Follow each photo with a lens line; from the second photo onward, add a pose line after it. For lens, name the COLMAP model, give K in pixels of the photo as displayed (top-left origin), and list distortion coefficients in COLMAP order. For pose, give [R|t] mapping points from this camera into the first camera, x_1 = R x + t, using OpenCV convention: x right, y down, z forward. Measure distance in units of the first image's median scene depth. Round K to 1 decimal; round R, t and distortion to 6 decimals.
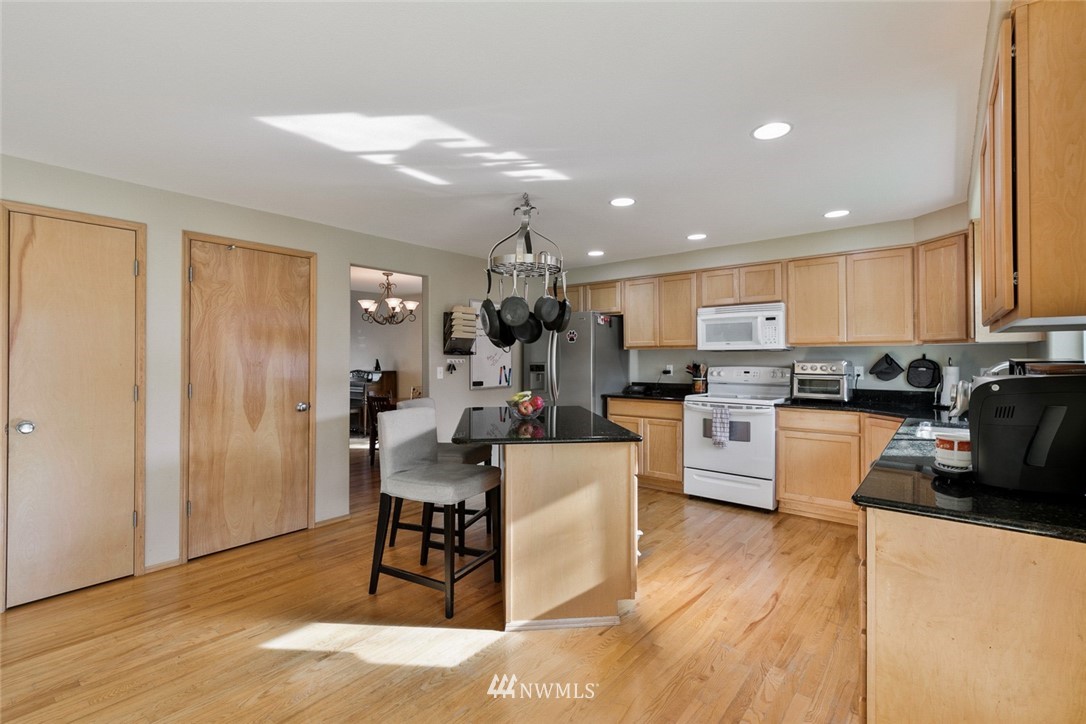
lens RADIAL K [[497.6, 0, 541.8], [0, 497.6, 357.6], [0, 0, 1]] dist [0.001489, 0.000110]
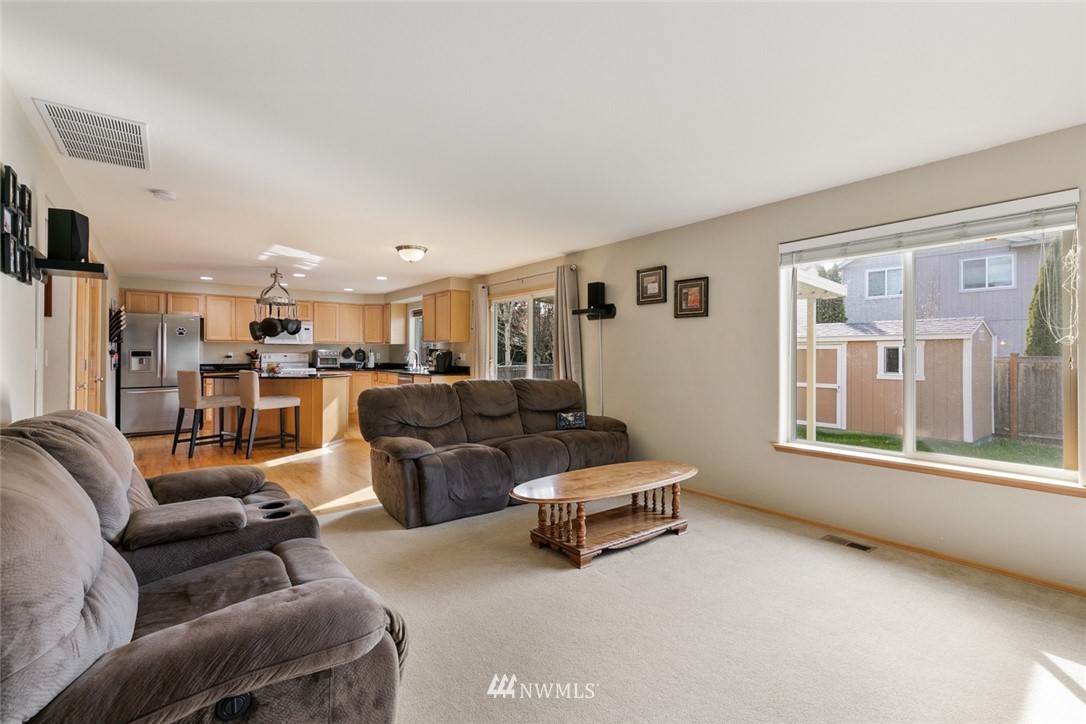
lens RADIAL K [[492.1, 0, 547.9], [0, 492.1, 355.2], [0, 0, 1]] dist [-0.004941, -0.000943]
pose [[0.215186, 0.004567, 0.976562, -1.615872], [-0.005046, 0.999981, -0.003565, 0.038428], [-0.976560, -0.004161, 0.215205, -0.497450]]
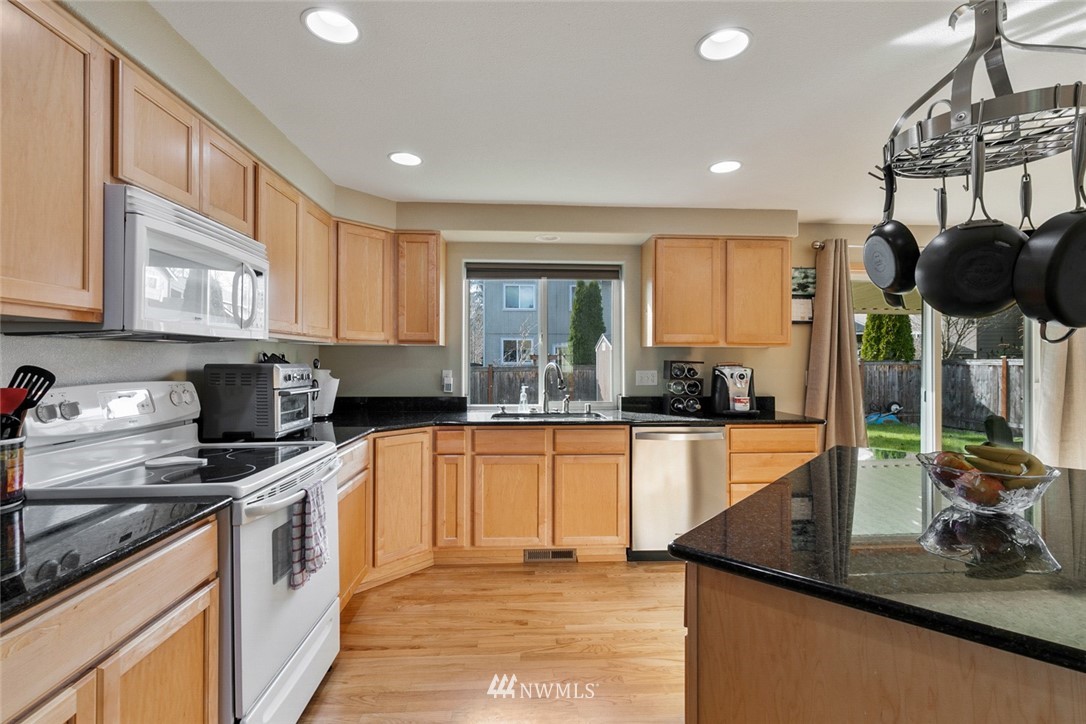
lens RADIAL K [[497.6, 0, 541.8], [0, 497.6, 357.6], [0, 0, 1]] dist [0.001489, 0.000110]
pose [[-0.678131, 0.004634, 0.734927, -0.072428], [-0.000026, 0.999980, -0.006329, 0.003053], [-0.734941, -0.004311, -0.678117, 1.398316]]
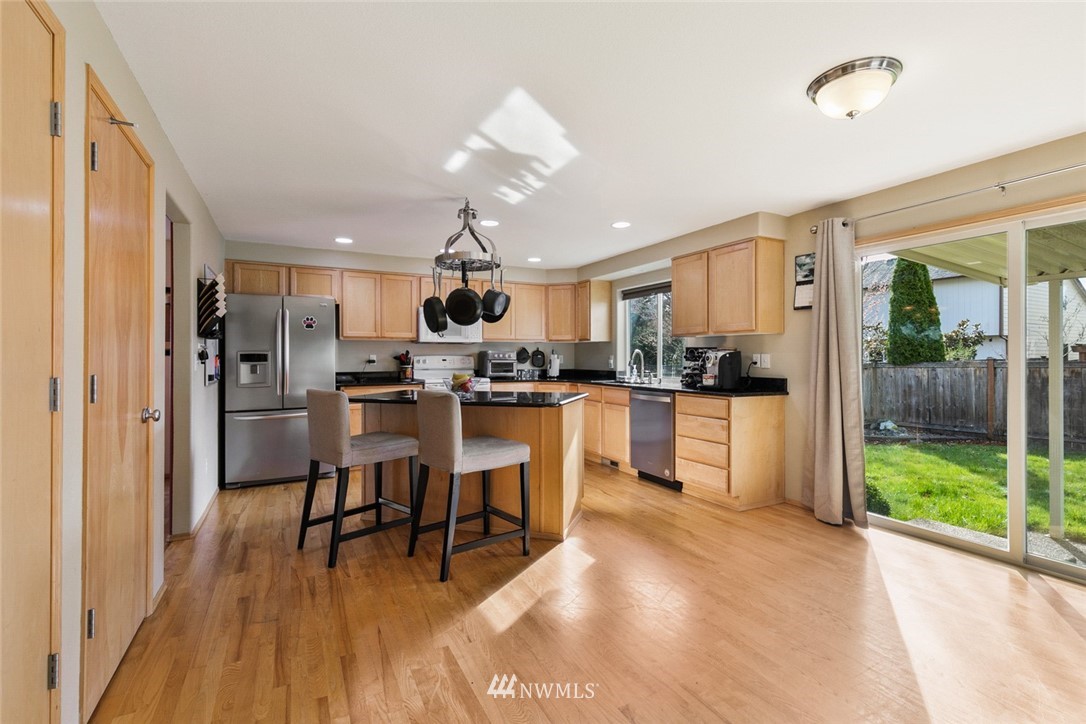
lens RADIAL K [[492.1, 0, 547.9], [0, 492.1, 355.2], [0, 0, 1]] dist [-0.004941, -0.000943]
pose [[0.385952, 0.006730, 0.922494, -0.903111], [-0.000667, 0.999975, -0.007016, 0.035509], [-0.922518, 0.002092, 0.385947, 0.355118]]
